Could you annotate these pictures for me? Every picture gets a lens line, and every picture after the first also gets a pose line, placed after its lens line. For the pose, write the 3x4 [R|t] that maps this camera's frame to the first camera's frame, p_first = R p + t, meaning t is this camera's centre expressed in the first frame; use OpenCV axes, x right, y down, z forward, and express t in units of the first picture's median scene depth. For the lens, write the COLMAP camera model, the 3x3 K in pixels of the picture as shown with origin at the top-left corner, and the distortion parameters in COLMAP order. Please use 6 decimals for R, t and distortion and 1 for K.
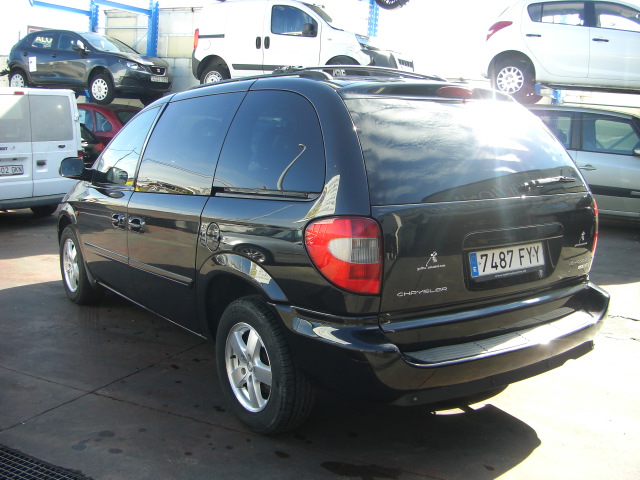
lens RADIAL K [[717.1, 0, 320.0], [0, 717.1, 240.0], [0, 0, 1]] dist [-0.189817, 0.114473]
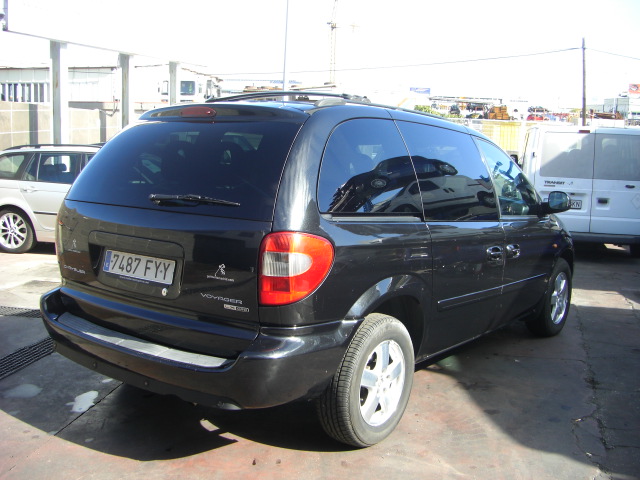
lens RADIAL K [[717.1, 0, 320.0], [0, 717.1, 240.0], [0, 0, 1]] dist [-0.189817, 0.114473]
pose [[0.295875, 0.112768, -0.948547, 1.294128], [-0.180915, 0.981650, 0.060272, -0.119472], [0.937938, 0.153774, 0.310847, 0.894201]]
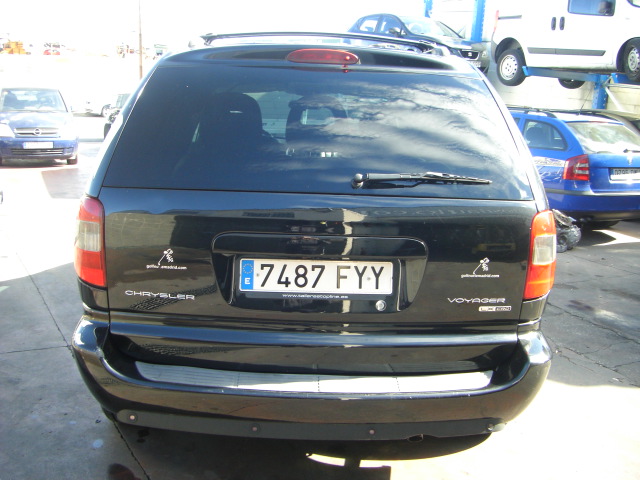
lens RADIAL K [[717.1, 0, 320.0], [0, 717.1, 240.0], [0, 0, 1]] dist [-0.189817, 0.114473]
pose [[0.824299, 0.121599, -0.552942, 0.660853], [-0.114058, 0.992305, 0.048189, -0.046630], [0.554546, 0.023345, 0.831825, 0.363668]]
